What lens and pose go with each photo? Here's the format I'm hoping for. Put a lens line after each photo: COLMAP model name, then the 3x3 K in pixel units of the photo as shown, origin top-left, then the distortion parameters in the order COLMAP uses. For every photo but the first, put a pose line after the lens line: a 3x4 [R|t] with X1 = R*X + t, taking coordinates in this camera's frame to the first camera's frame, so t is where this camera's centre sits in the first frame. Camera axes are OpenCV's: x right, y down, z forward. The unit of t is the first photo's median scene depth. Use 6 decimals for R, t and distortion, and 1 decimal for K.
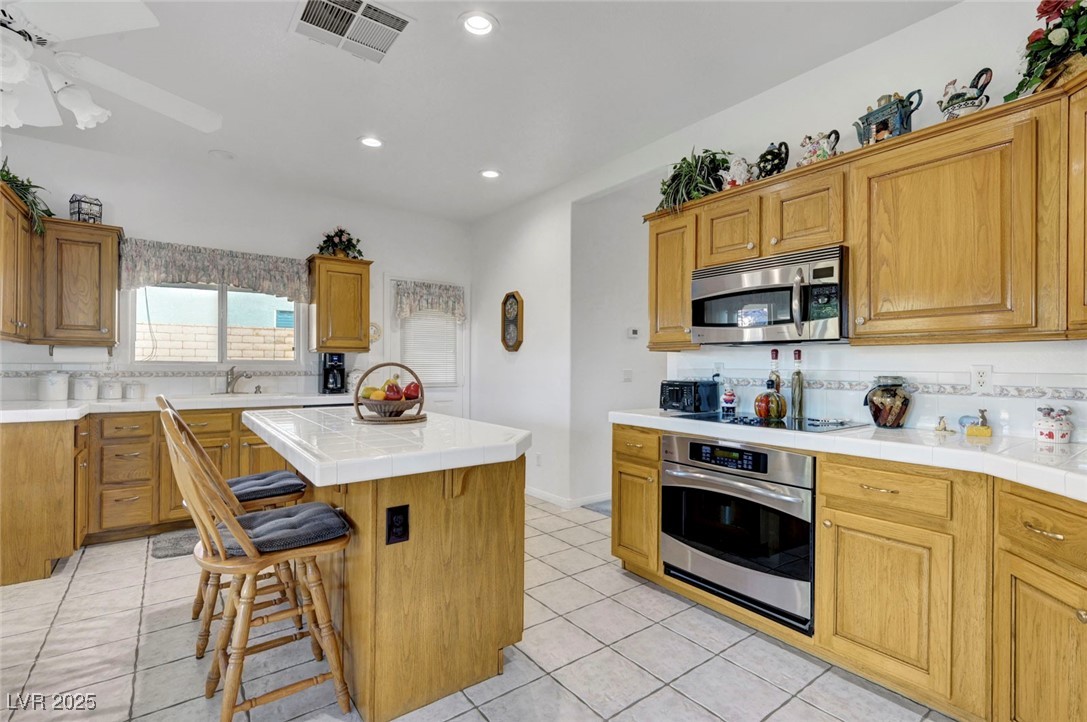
lens RADIAL K [[488.9, 0, 545.2], [0, 488.9, 368.0], [0, 0, 1]] dist [-0.000582, 0.001393]
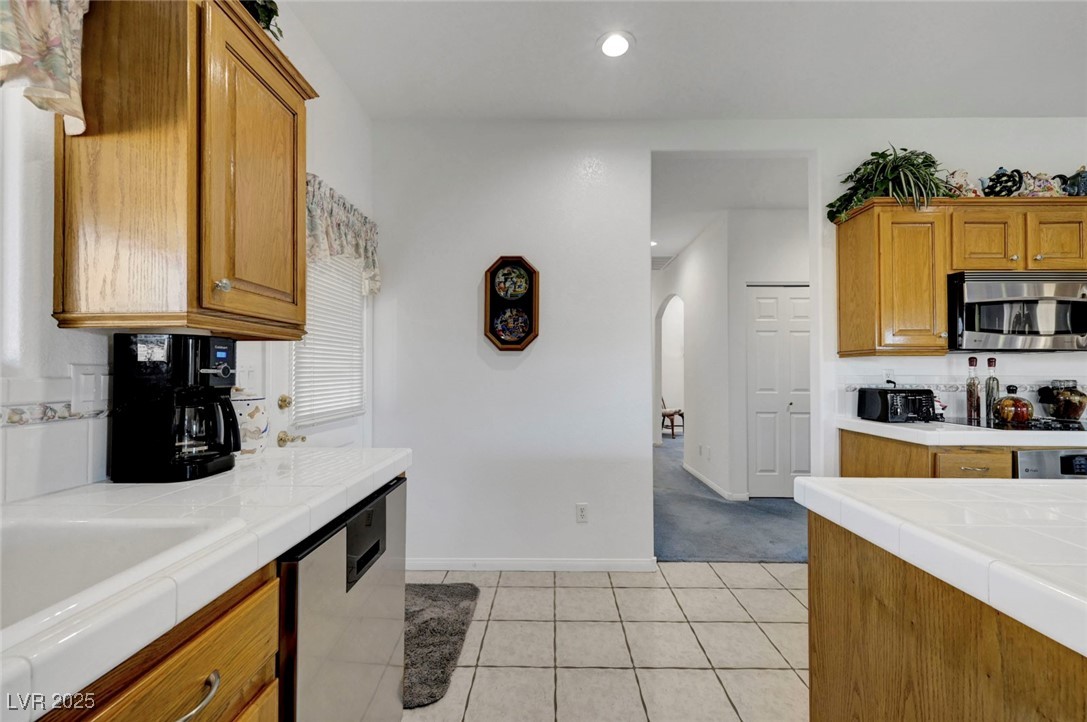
lens RADIAL K [[425.0, 0, 541.2], [0, 425.0, 367.6], [0, 0, 1]] dist [-0.002173, 0.000638]
pose [[0.621585, 0.003033, 0.783341, -0.542609], [0.007238, 0.999928, -0.009615, -0.008091], [-0.783313, 0.011647, 0.621518, 0.730421]]
